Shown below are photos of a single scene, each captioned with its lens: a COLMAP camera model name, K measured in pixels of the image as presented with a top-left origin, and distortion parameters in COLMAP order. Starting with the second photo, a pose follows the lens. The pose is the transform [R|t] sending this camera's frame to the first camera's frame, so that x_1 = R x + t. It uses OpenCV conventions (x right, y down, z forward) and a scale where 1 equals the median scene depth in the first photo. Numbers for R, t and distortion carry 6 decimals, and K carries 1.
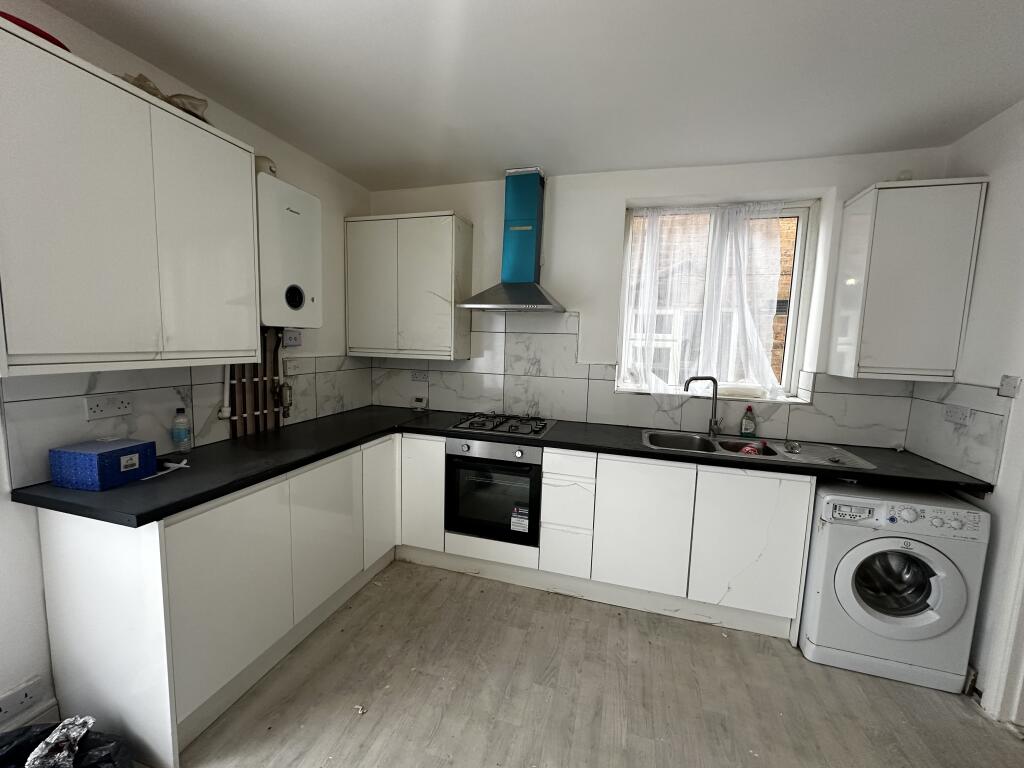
lens RADIAL K [[410.2, 0, 512.0], [0, 410.2, 384.0], [0, 0, 1]] dist [0.000629, 0.000186]
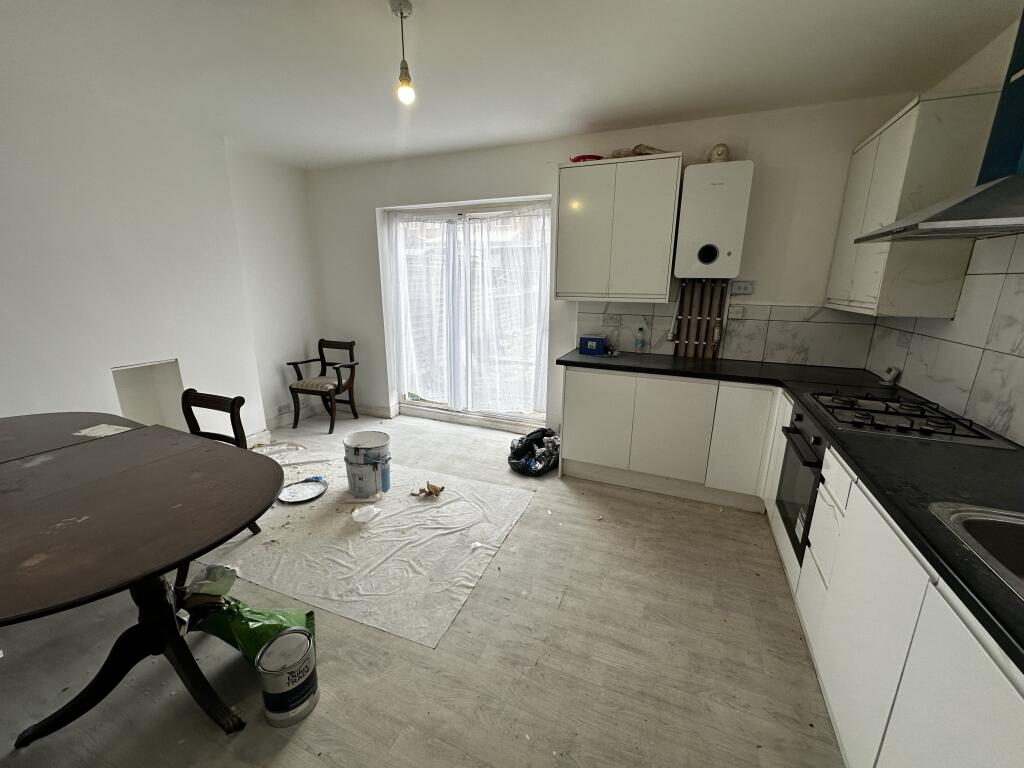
lens RADIAL K [[410.2, 0, 512.0], [0, 410.2, 384.0], [0, 0, 1]] dist [0.000629, 0.000186]
pose [[-0.120097, 0.214775, -0.969251, 0.856777], [-0.120292, 0.965976, 0.228954, -0.037864], [0.985447, 0.144090, -0.090175, 0.552077]]
